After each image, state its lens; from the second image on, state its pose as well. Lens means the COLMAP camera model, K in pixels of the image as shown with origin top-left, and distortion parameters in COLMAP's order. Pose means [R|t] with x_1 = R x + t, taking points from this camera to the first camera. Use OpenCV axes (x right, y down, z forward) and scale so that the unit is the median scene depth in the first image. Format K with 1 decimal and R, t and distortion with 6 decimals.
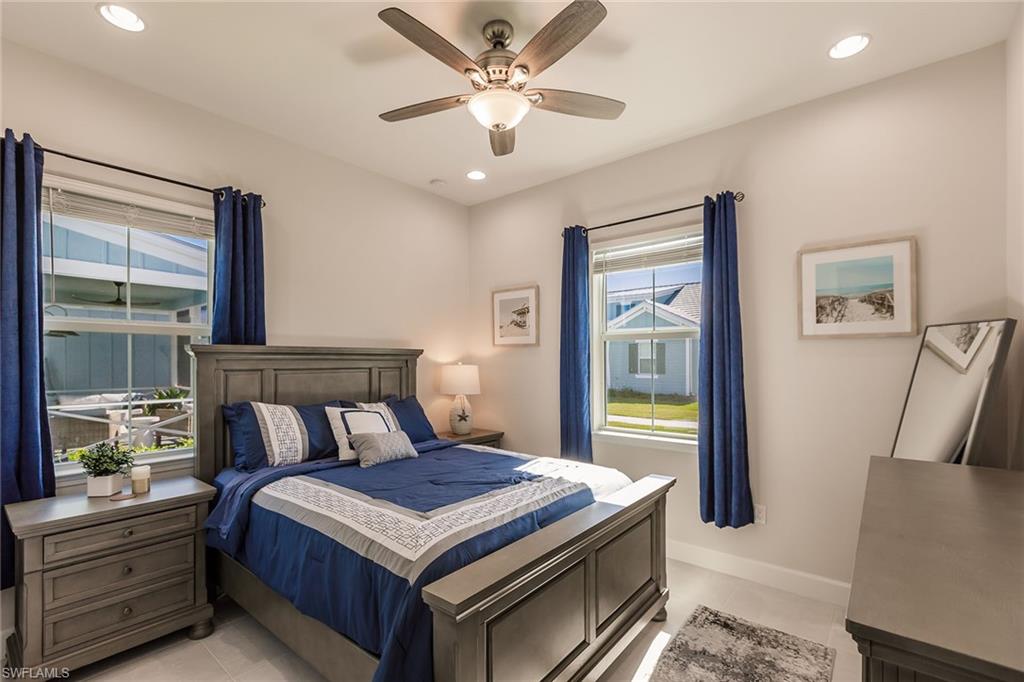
lens RADIAL K [[458.4, 0, 511.3], [0, 458.4, 363.2], [0, 0, 1]] dist [-0.000505, -0.000032]
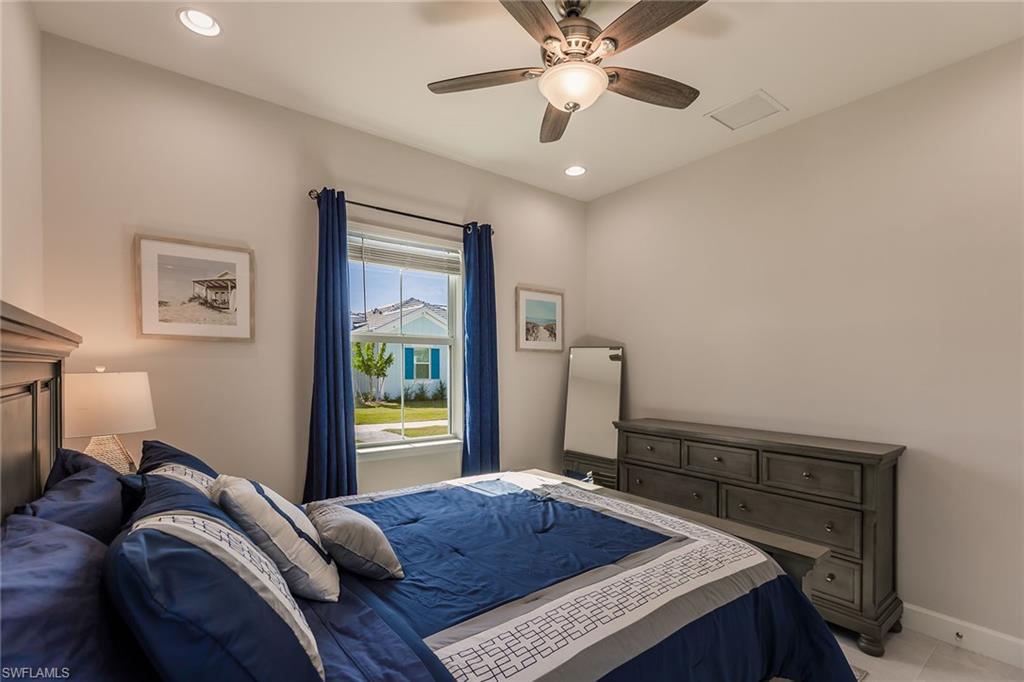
lens RADIAL K [[471.5, 0, 510.9], [0, 471.5, 362.8], [0, 0, 1]] dist [0.001189, 0.000100]
pose [[0.216153, 0.003238, 0.976354, -0.698998], [-0.008335, 0.999964, -0.001471, -0.013364], [-0.976324, -0.007820, 0.216172, 0.655403]]
